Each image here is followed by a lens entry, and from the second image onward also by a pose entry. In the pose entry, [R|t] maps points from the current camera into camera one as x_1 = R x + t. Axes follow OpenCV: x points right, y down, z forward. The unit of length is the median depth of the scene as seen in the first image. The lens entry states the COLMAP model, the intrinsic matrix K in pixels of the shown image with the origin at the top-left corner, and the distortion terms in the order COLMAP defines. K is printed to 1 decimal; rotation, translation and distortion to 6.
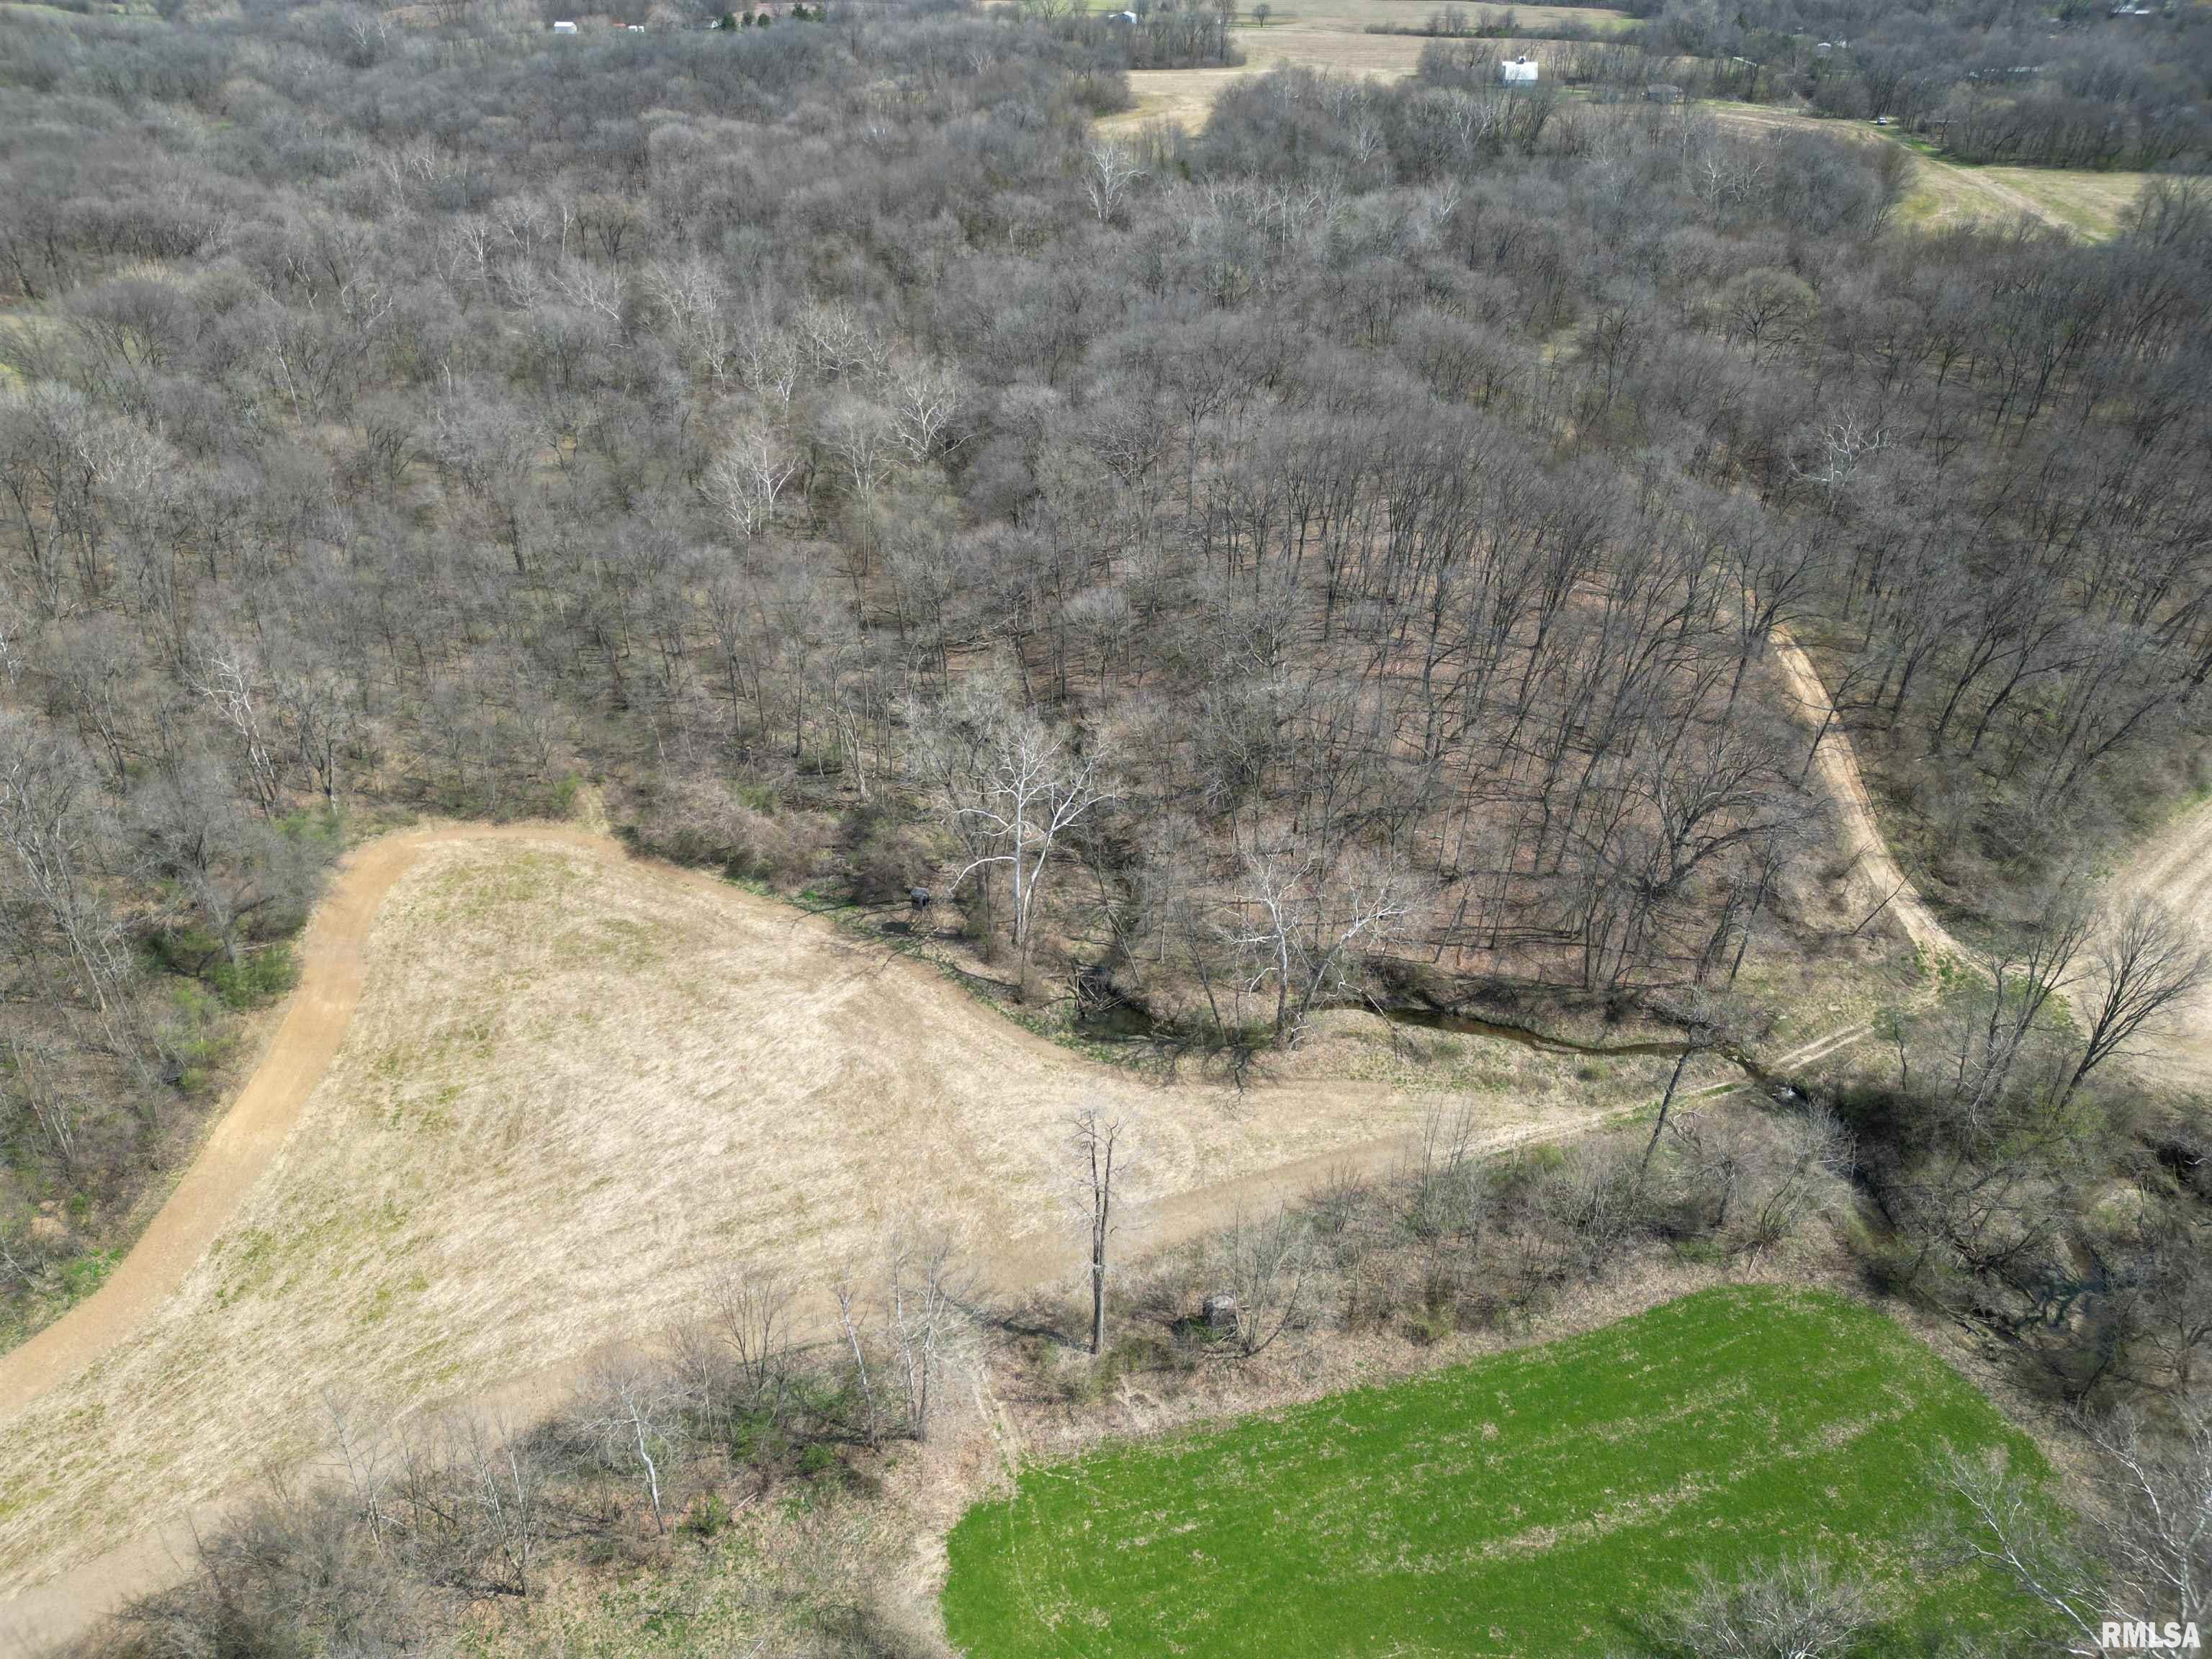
lens RADIAL K [[1513.9, 0, 1122.1], [0, 1513.9, 821.1], [0, 0, 1]] dist [0.087388, -0.088740]
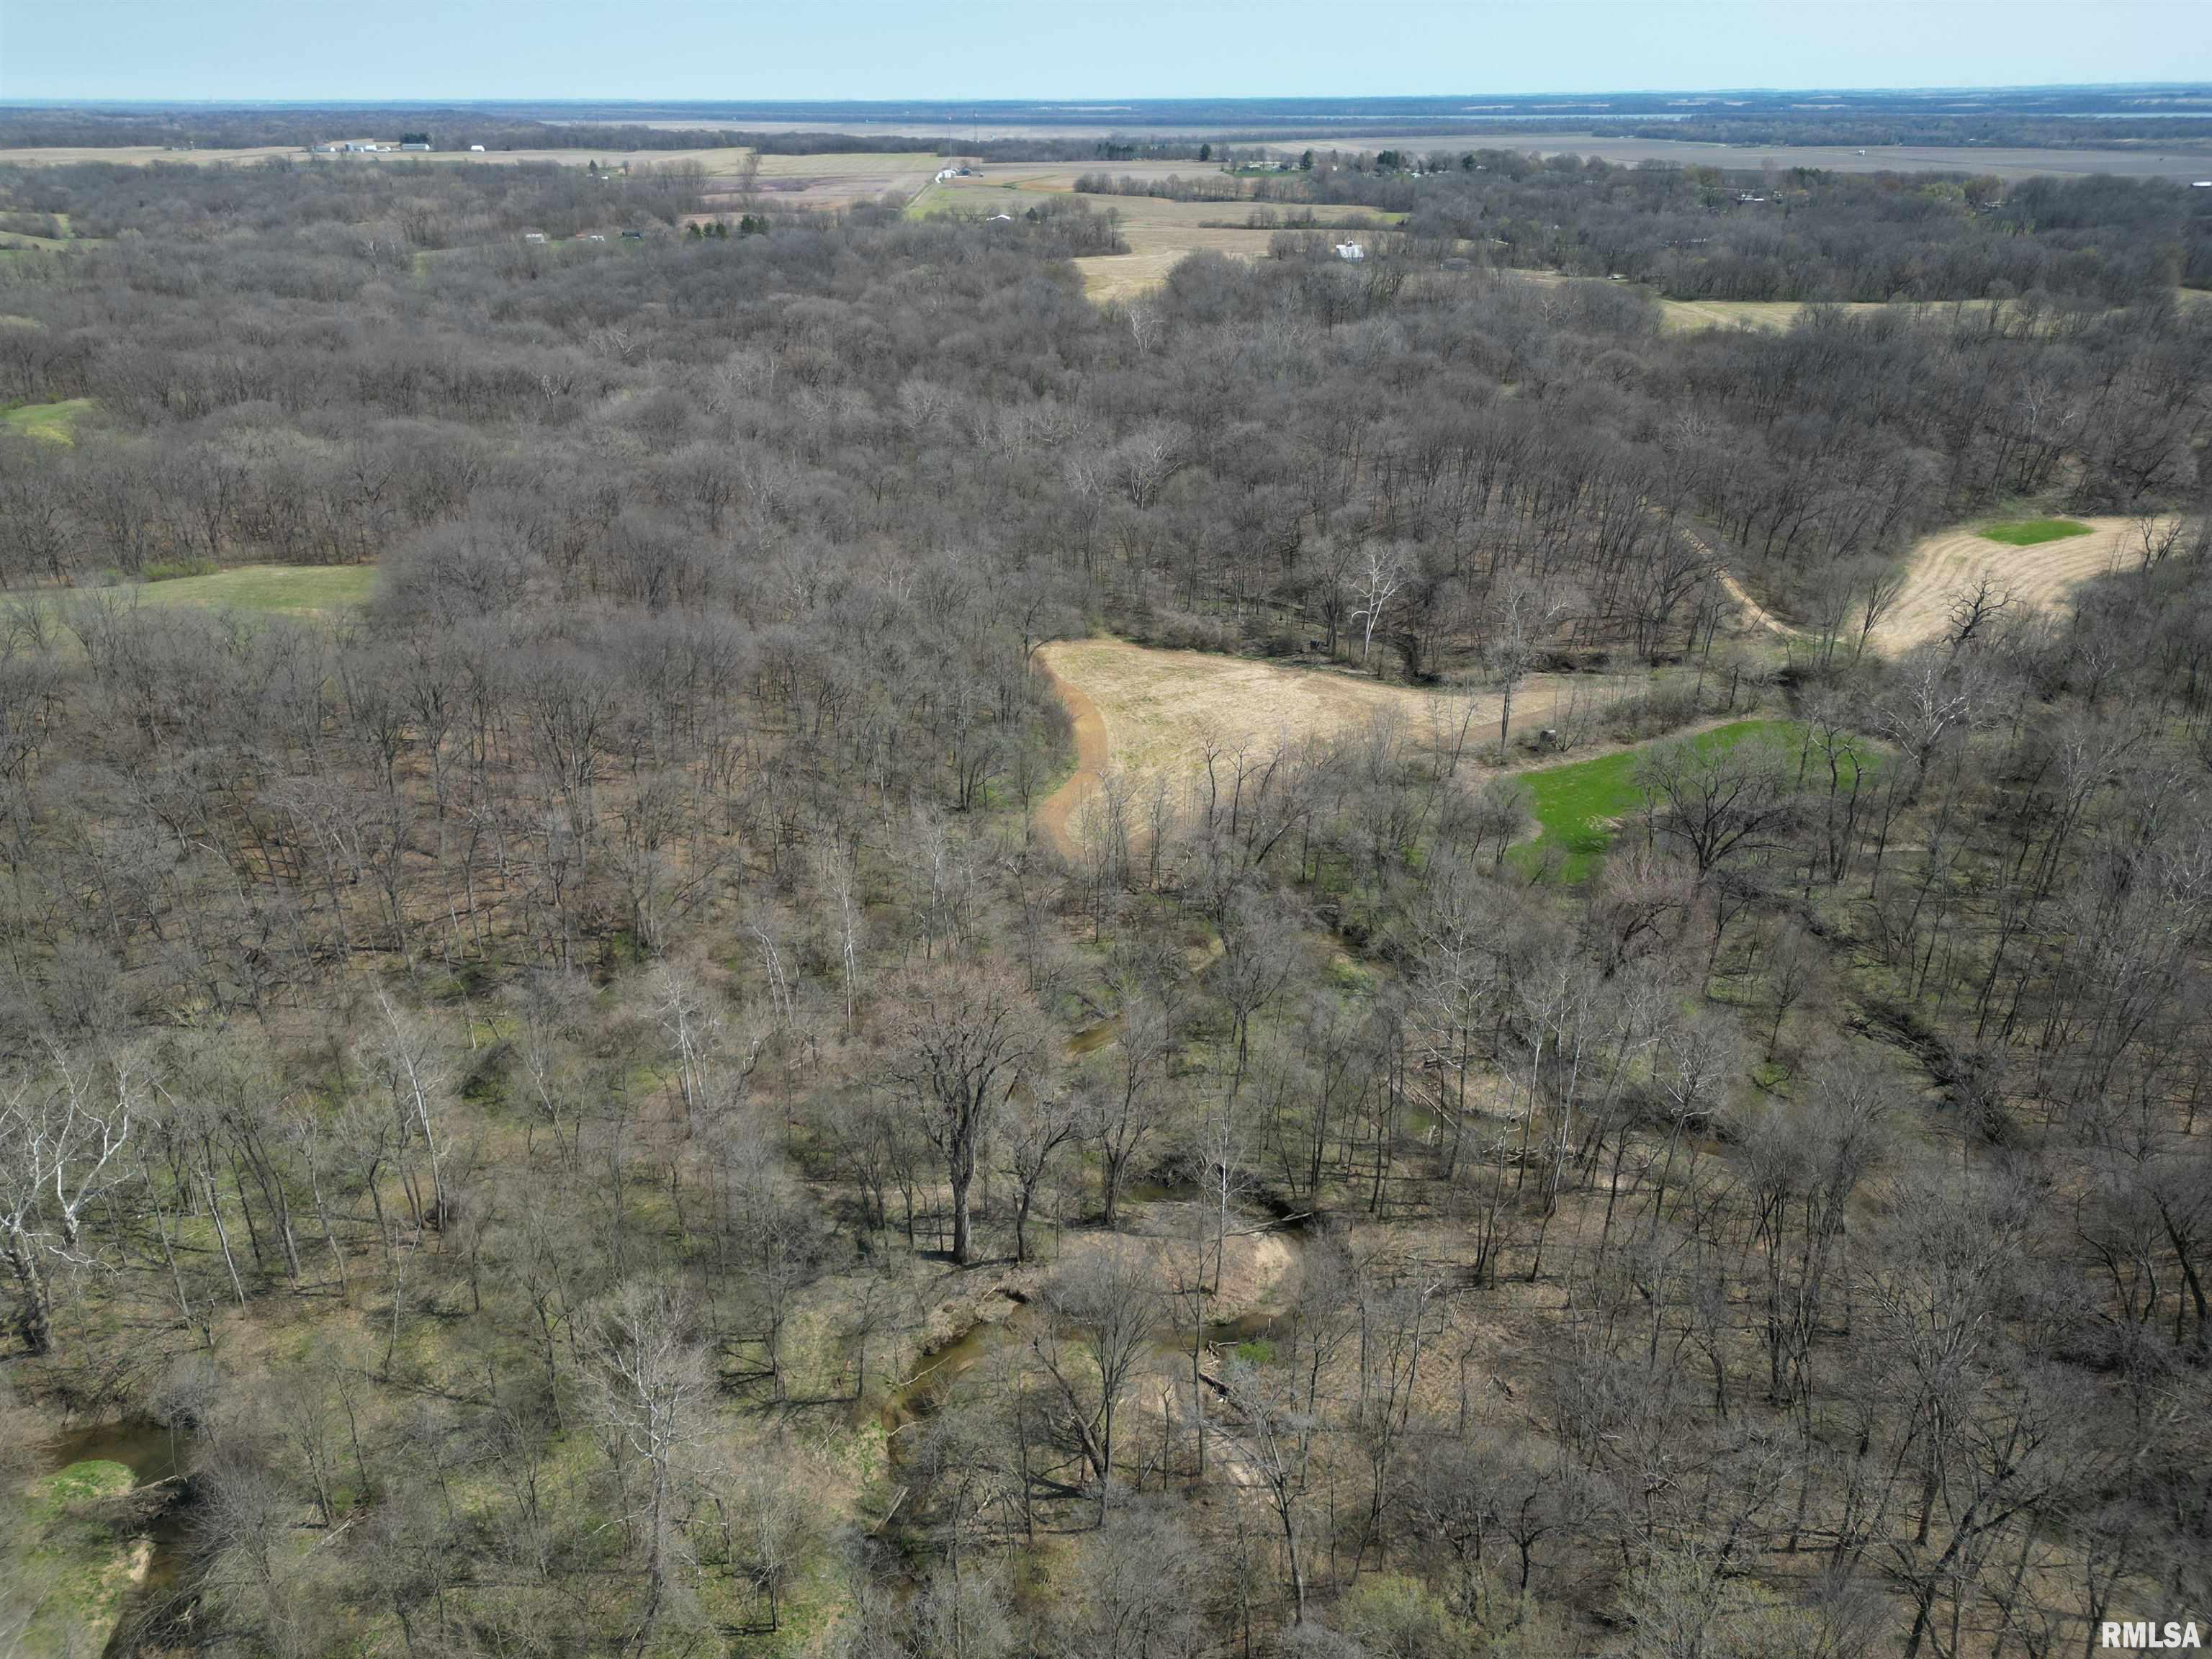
lens RADIAL K [[1522.7, 0, 1122.5], [0, 1522.7, 816.3], [0, 0, 1]] dist [0.082939, -0.083353]
pose [[0.984627, -0.082817, 0.153790, -0.625048], [0.099124, 0.989877, -0.101579, 0.402012], [-0.143821, 0.115261, 0.982868, -0.799089]]
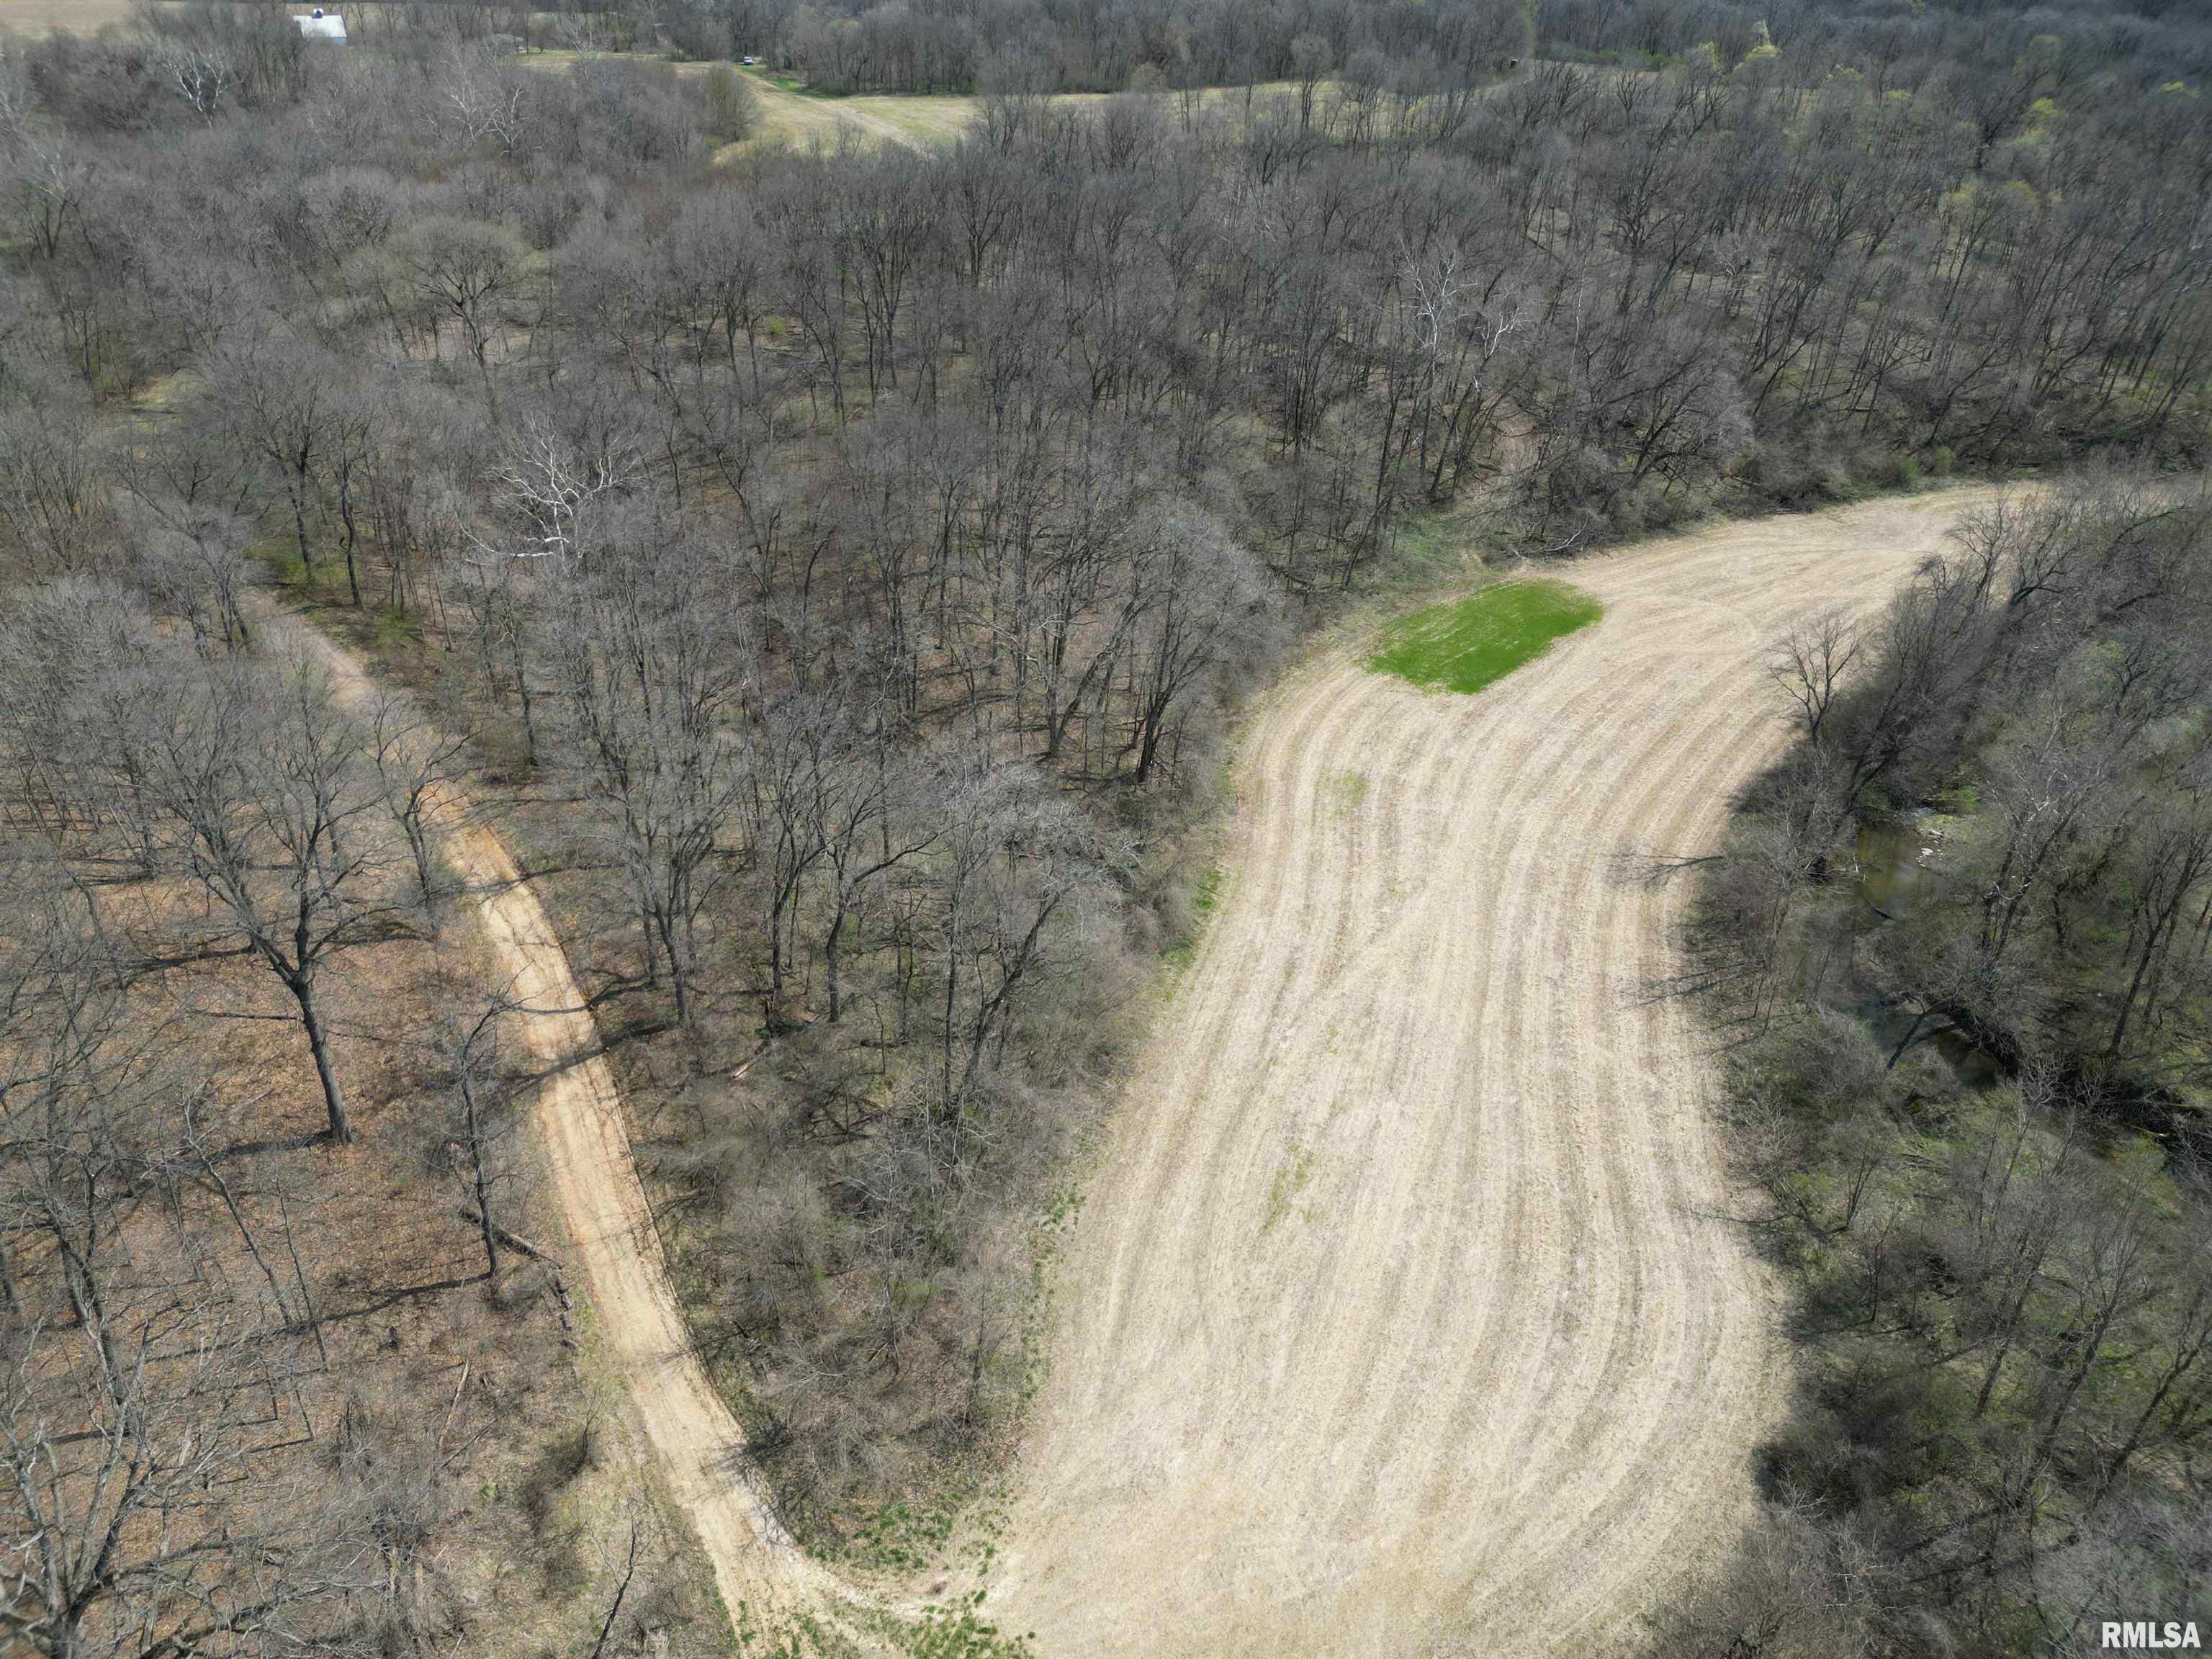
lens RADIAL K [[1513.9, 0, 1122.1], [0, 1513.9, 821.1], [0, 0, 1]] dist [0.087388, -0.088740]
pose [[0.839746, -0.283167, 0.463295, 0.418943], [0.284052, 0.956278, 0.069621, -0.124800], [-0.462753, 0.073136, 0.883465, 0.478074]]
